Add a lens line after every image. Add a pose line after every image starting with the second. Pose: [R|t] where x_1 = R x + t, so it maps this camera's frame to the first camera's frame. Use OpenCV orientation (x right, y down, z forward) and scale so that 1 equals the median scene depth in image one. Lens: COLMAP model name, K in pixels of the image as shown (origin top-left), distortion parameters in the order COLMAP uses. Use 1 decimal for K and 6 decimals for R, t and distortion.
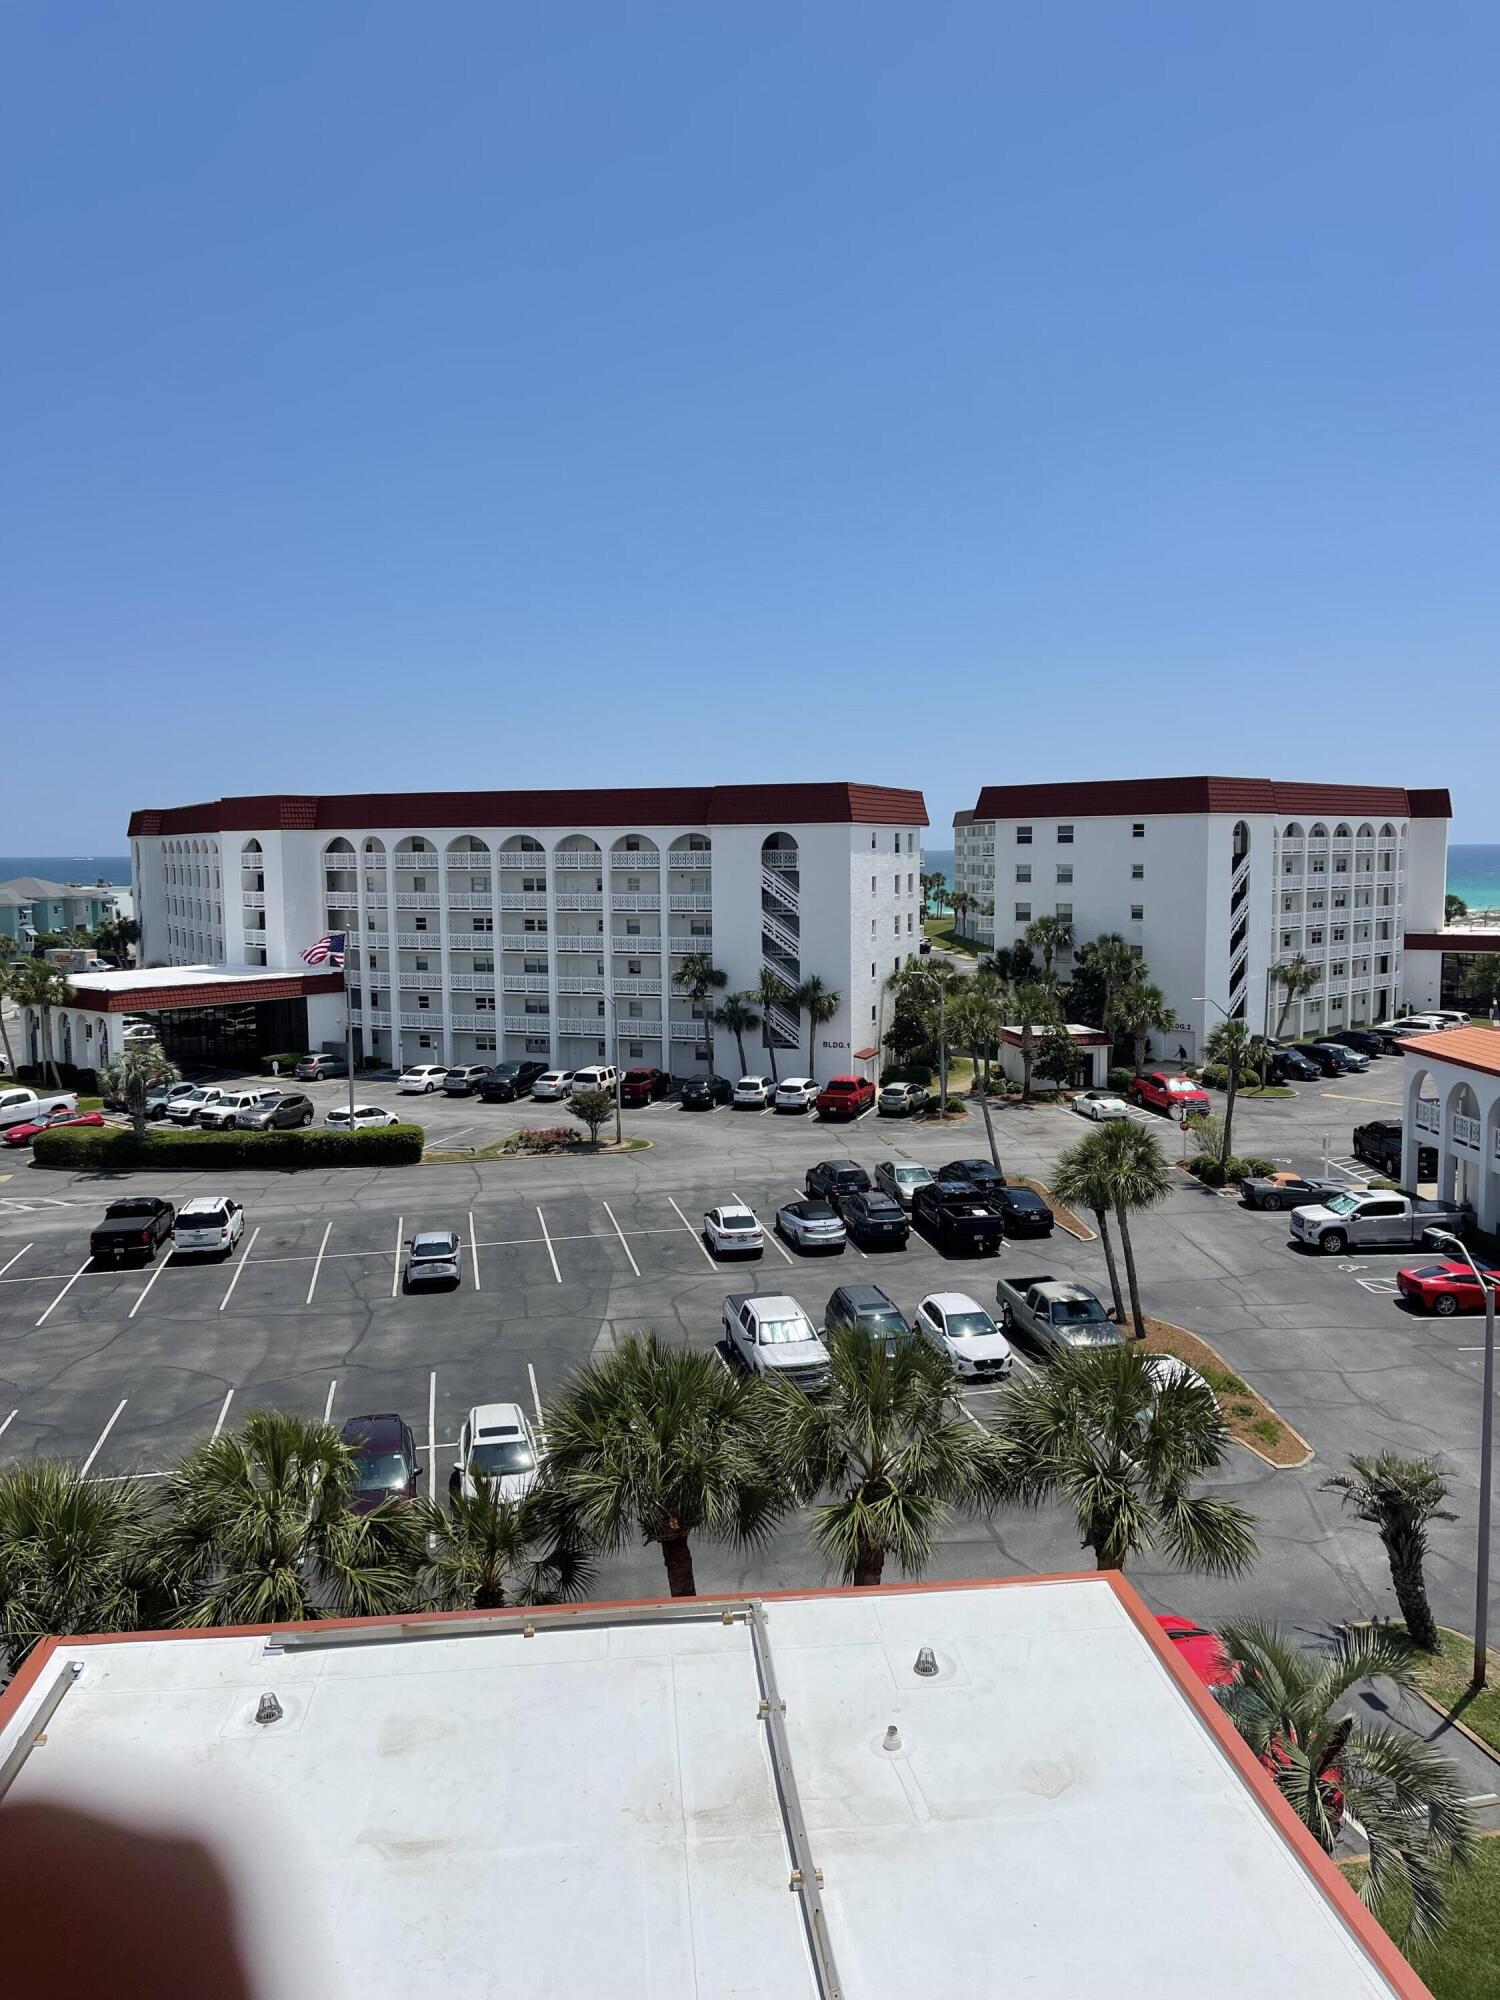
lens RADIAL K [[1502.7, 0, 751.5], [0, 1502.7, 986.3], [0, 0, 1]] dist [0.047820, -0.067202]
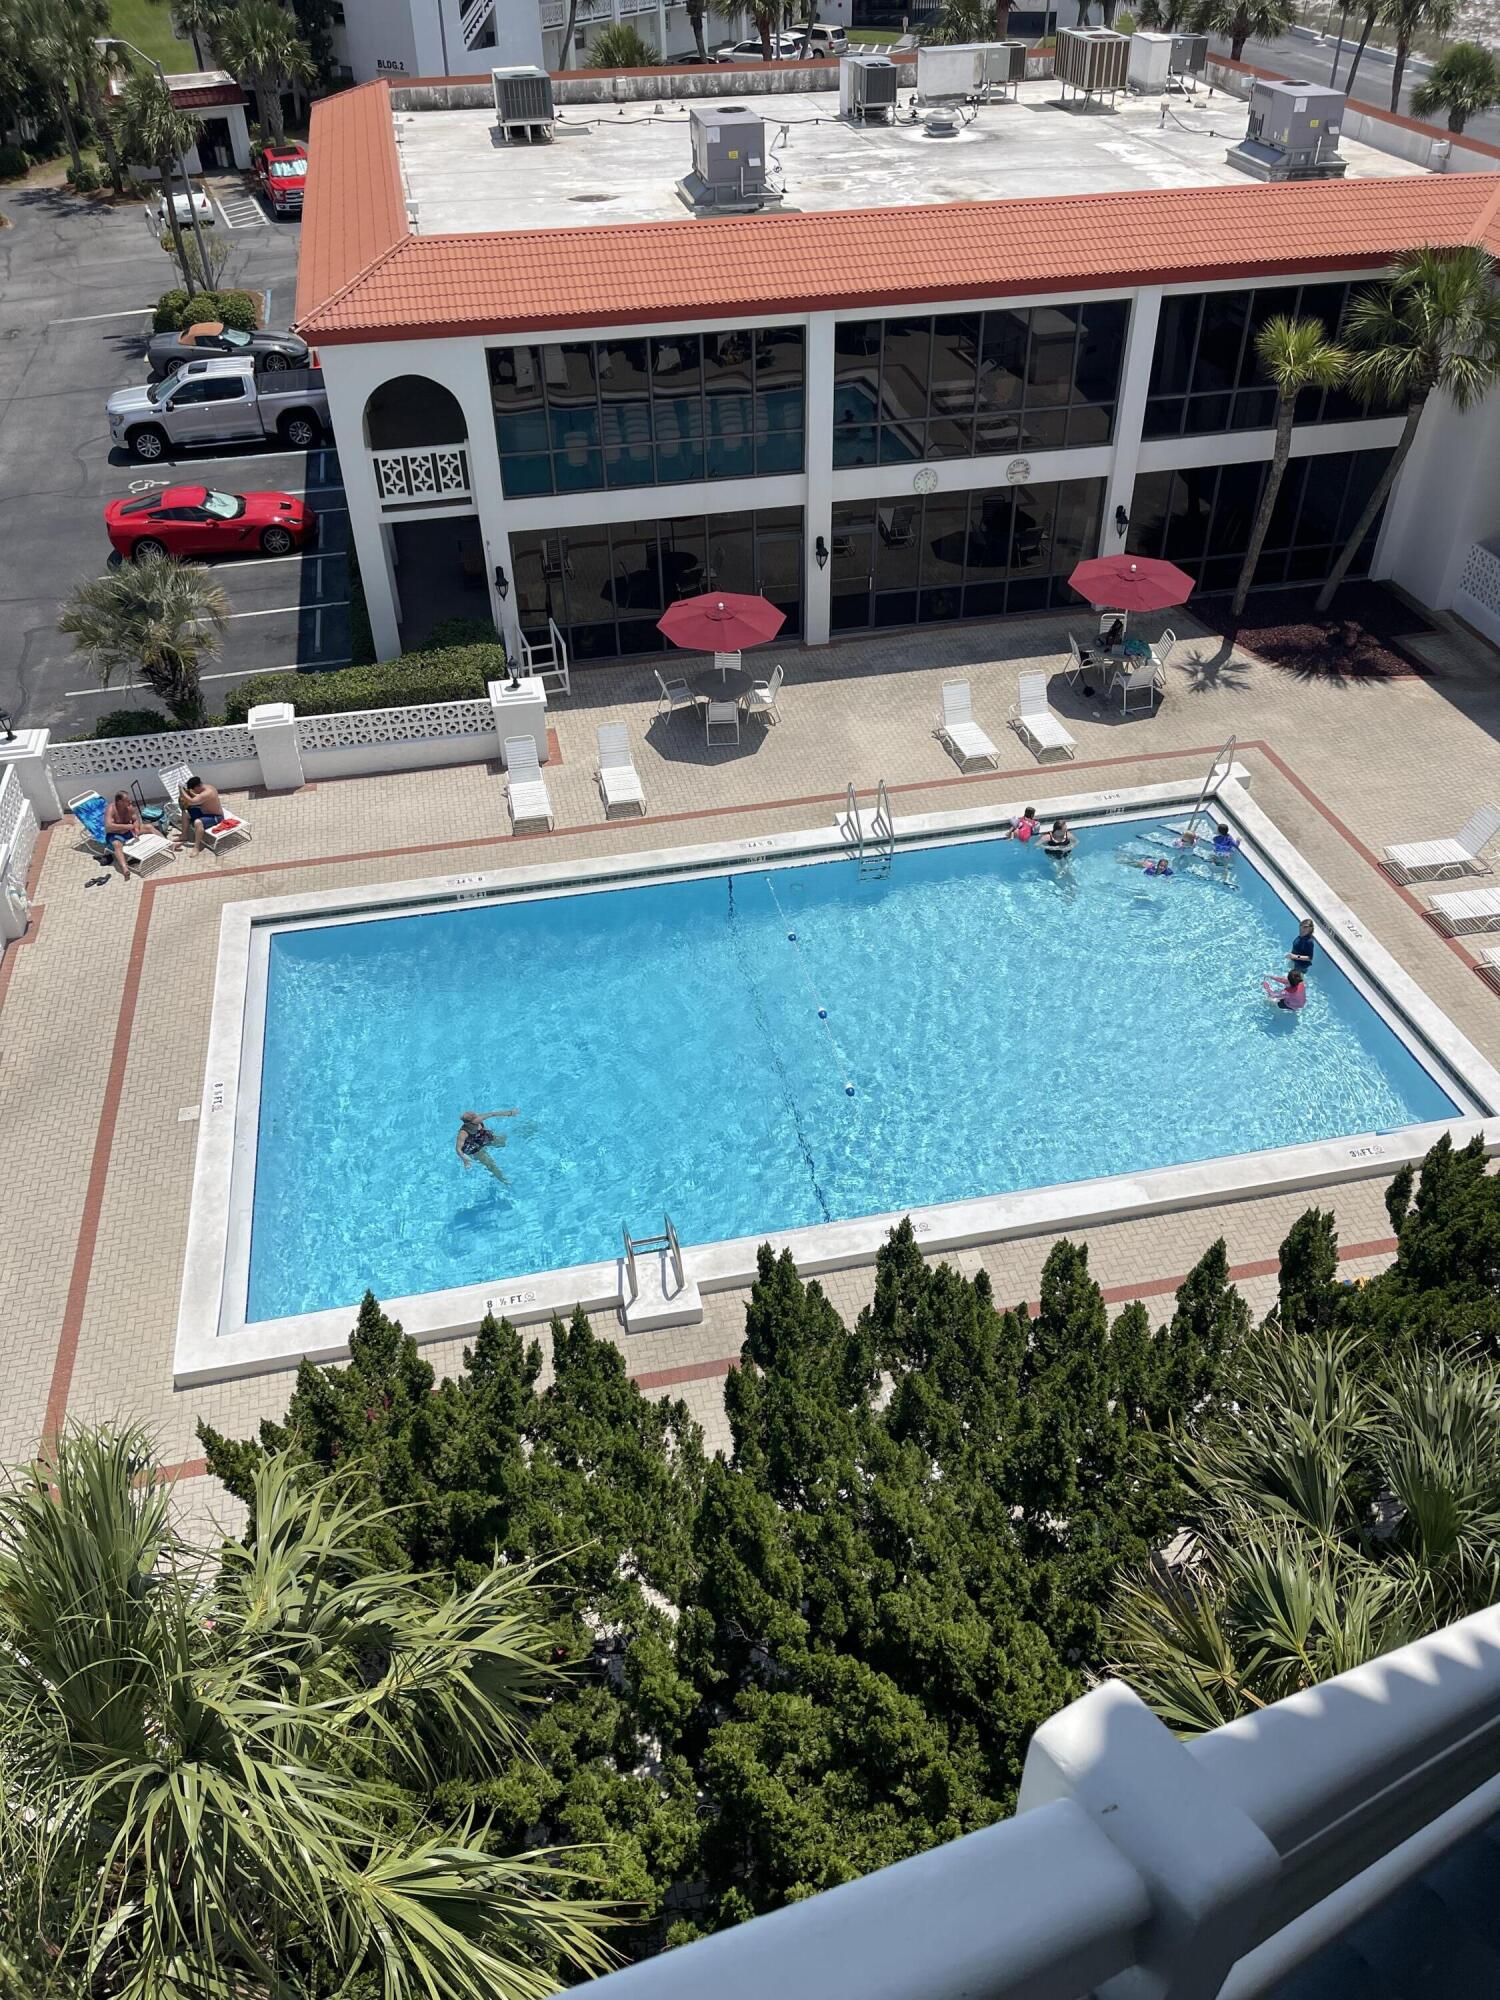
lens RADIAL K [[1502.7, 0, 745.0], [0, 1502.7, 990.6], [0, 0, 1]] dist [0.047820, -0.067202]
pose [[0.984492, -0.120065, 0.127909, 0.541175], [0.028459, 0.828754, 0.558890, -0.010303], [-0.173108, -0.546582, 0.819318, 0.215311]]
